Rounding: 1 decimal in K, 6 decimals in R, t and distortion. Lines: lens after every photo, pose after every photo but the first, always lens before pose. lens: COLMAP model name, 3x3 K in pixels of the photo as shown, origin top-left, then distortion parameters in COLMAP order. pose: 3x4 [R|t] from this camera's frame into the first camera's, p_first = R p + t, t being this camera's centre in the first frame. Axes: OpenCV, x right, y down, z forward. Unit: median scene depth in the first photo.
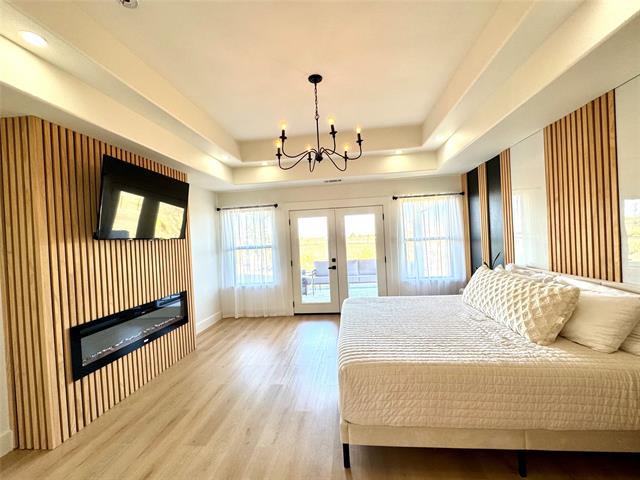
lens RADIAL K [[268.0, 0, 320.0], [0, 268.0, 240.0], [0, 0, 1]] dist [-0.001502, 0.000057]
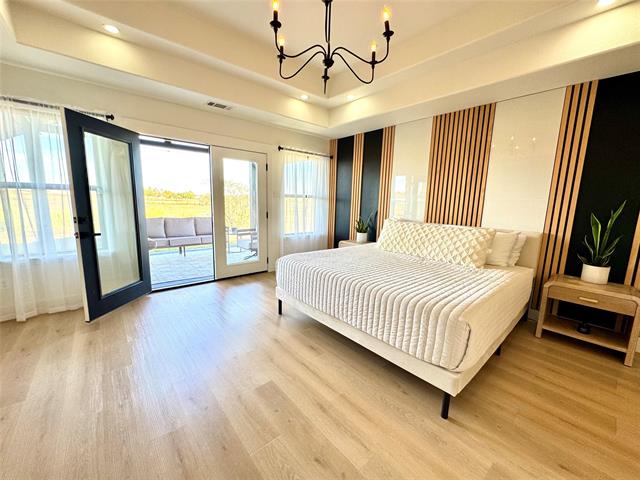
lens RADIAL K [[255.2, 0, 320.0], [0, 255.2, 240.0], [0, 0, 1]] dist [-0.004390, -0.000145]
pose [[0.673726, -0.045379, 0.737587, -0.473257], [-0.059417, 0.991555, 0.115276, 0.077140], [-0.736589, -0.121490, 0.665340, 0.448984]]
